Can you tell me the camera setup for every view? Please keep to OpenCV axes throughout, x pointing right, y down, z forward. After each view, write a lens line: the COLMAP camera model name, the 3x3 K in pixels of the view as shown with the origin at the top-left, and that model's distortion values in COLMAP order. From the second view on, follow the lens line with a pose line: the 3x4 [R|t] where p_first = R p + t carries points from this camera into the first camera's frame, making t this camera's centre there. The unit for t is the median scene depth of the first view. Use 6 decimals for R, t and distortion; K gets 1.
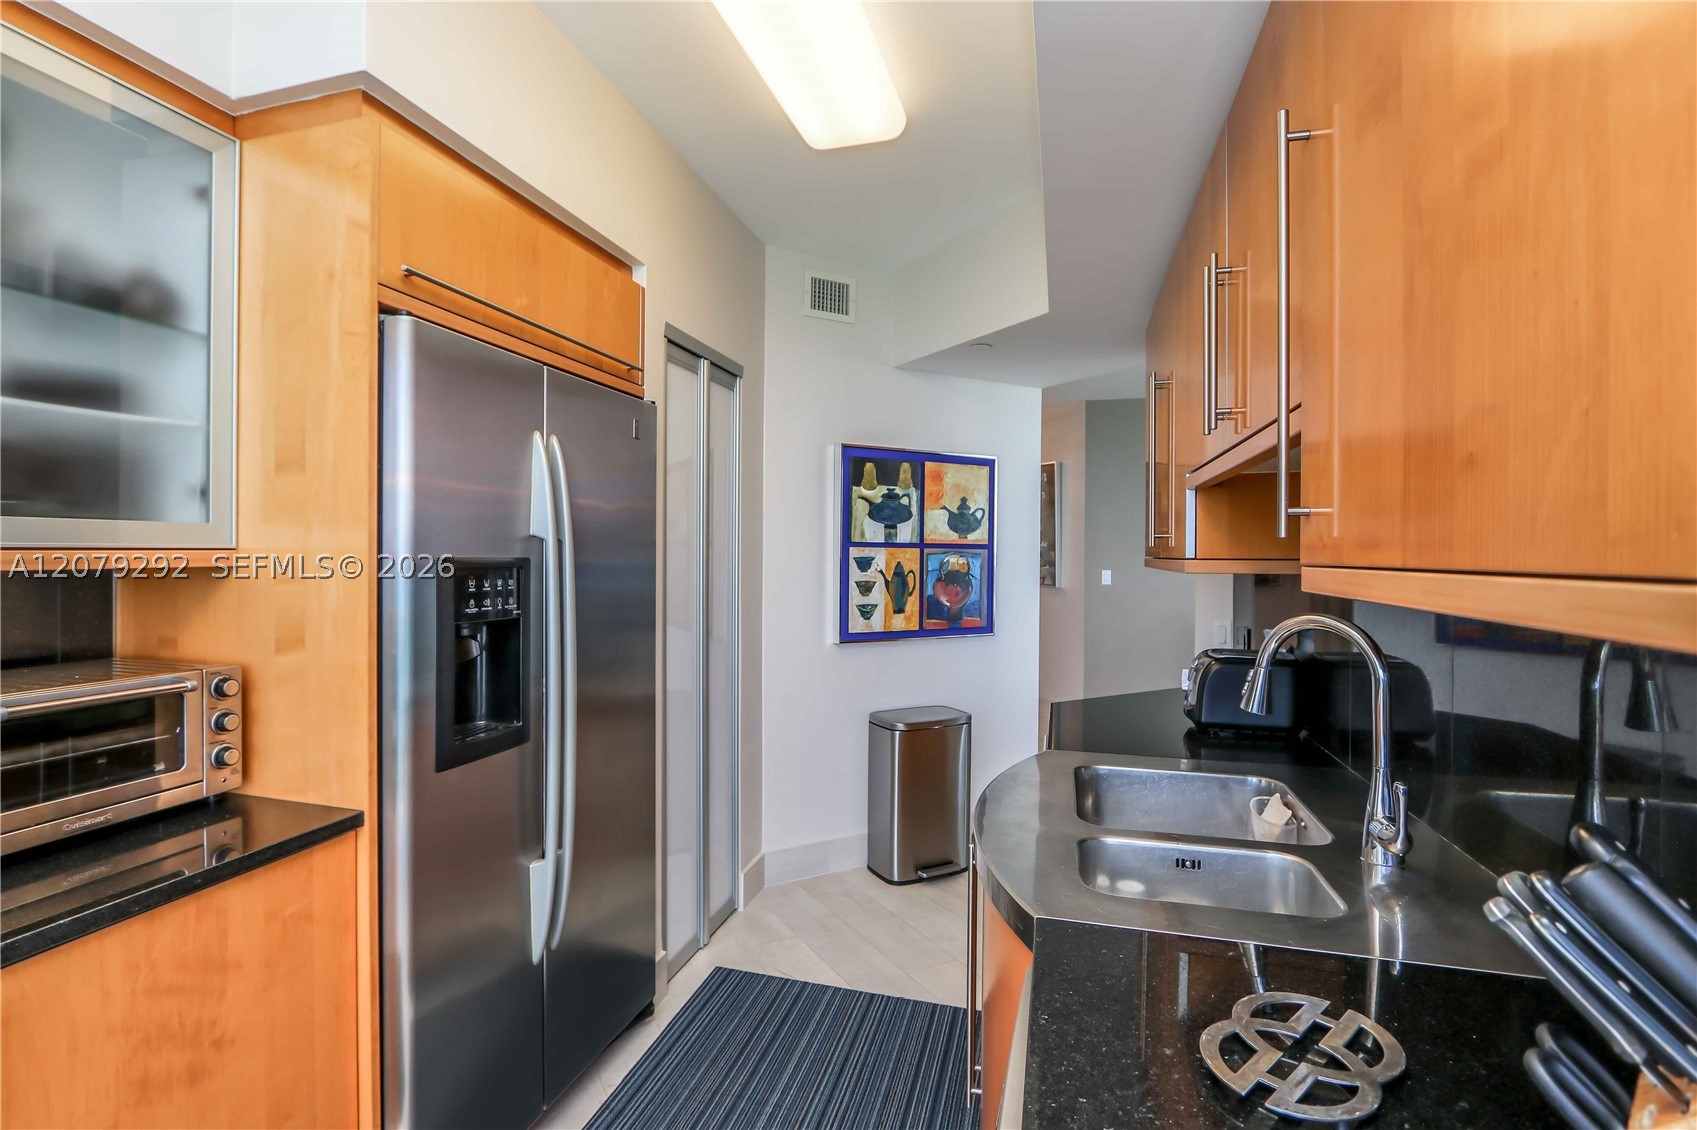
lens RADIAL K [[786.6, 0, 842.1], [0, 786.6, 563.1], [0, 0, 1]] dist [-0.009066, 0.000201]
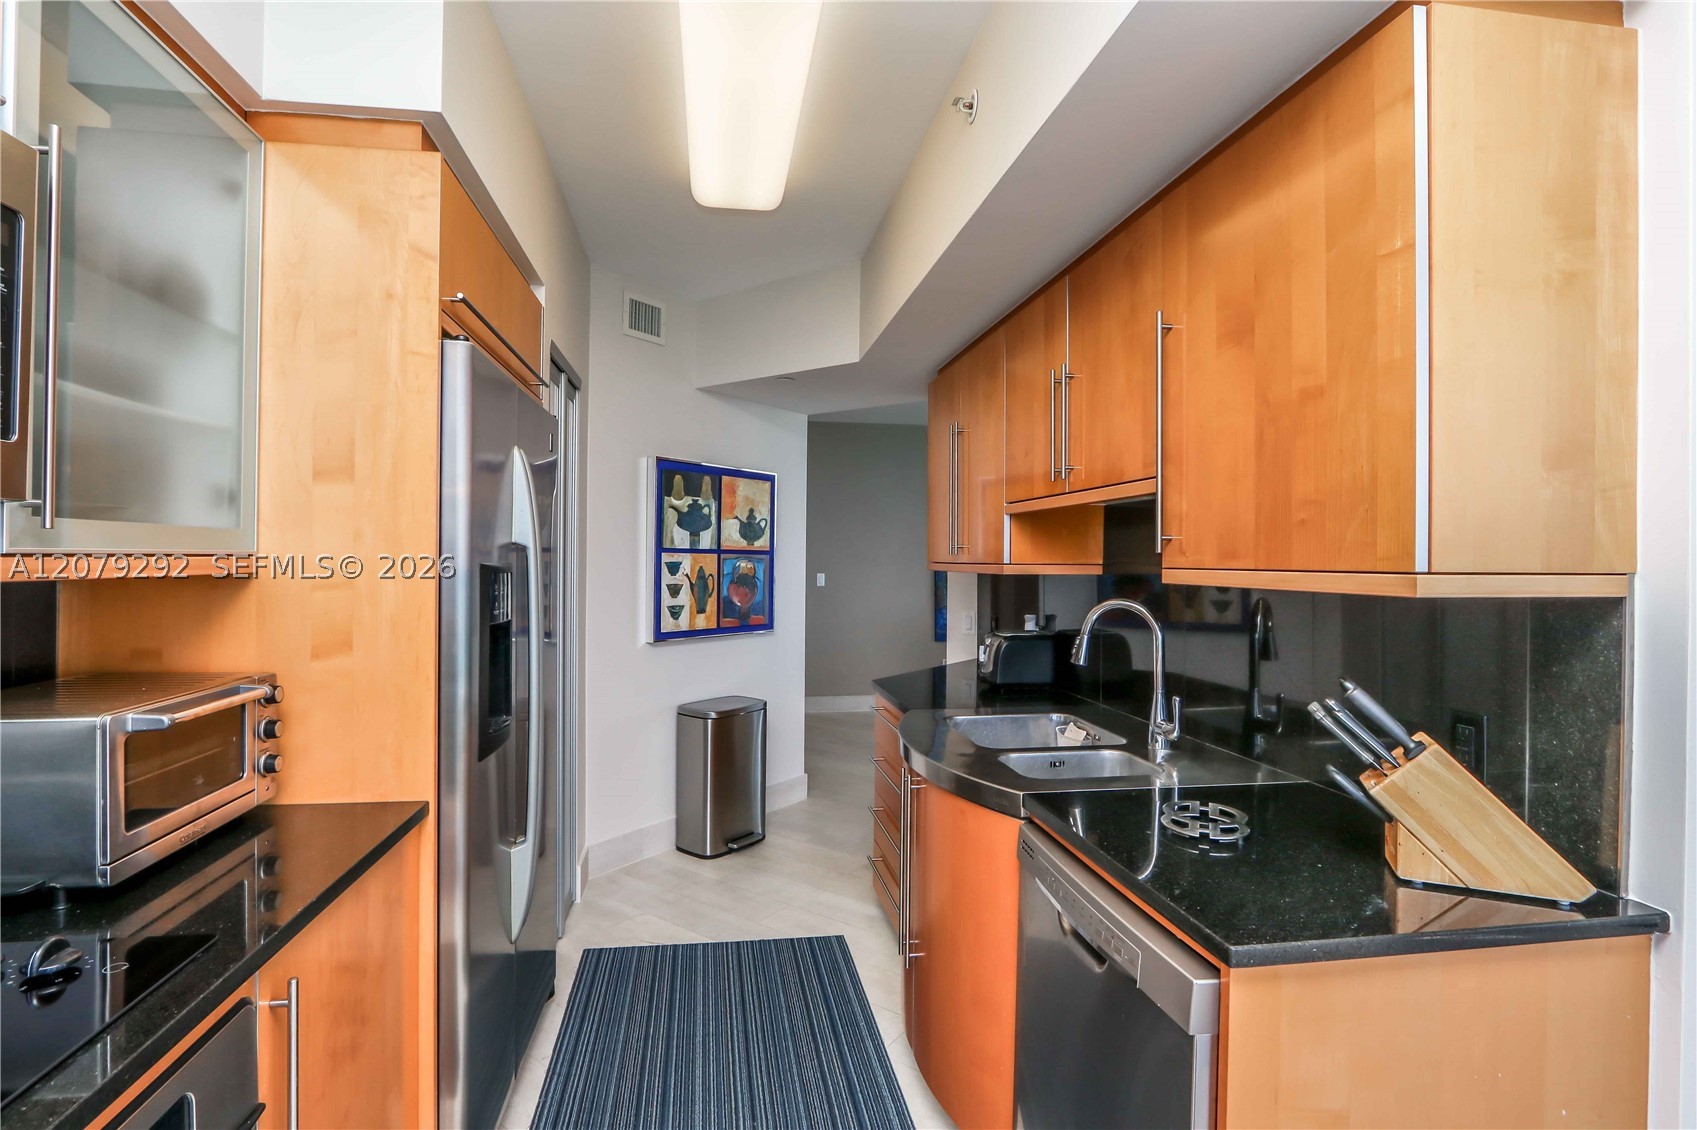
lens RADIAL K [[798.4, 0, 829.1], [0, 798.4, 565.3], [0, 0, 1]] dist [-0.001958, 0.000028]
pose [[0.912334, -0.001359, 0.409445, -0.224990], [0.002175, 0.999996, -0.001527, -0.000895], [-0.409442, 0.002284, 0.912333, -0.088830]]
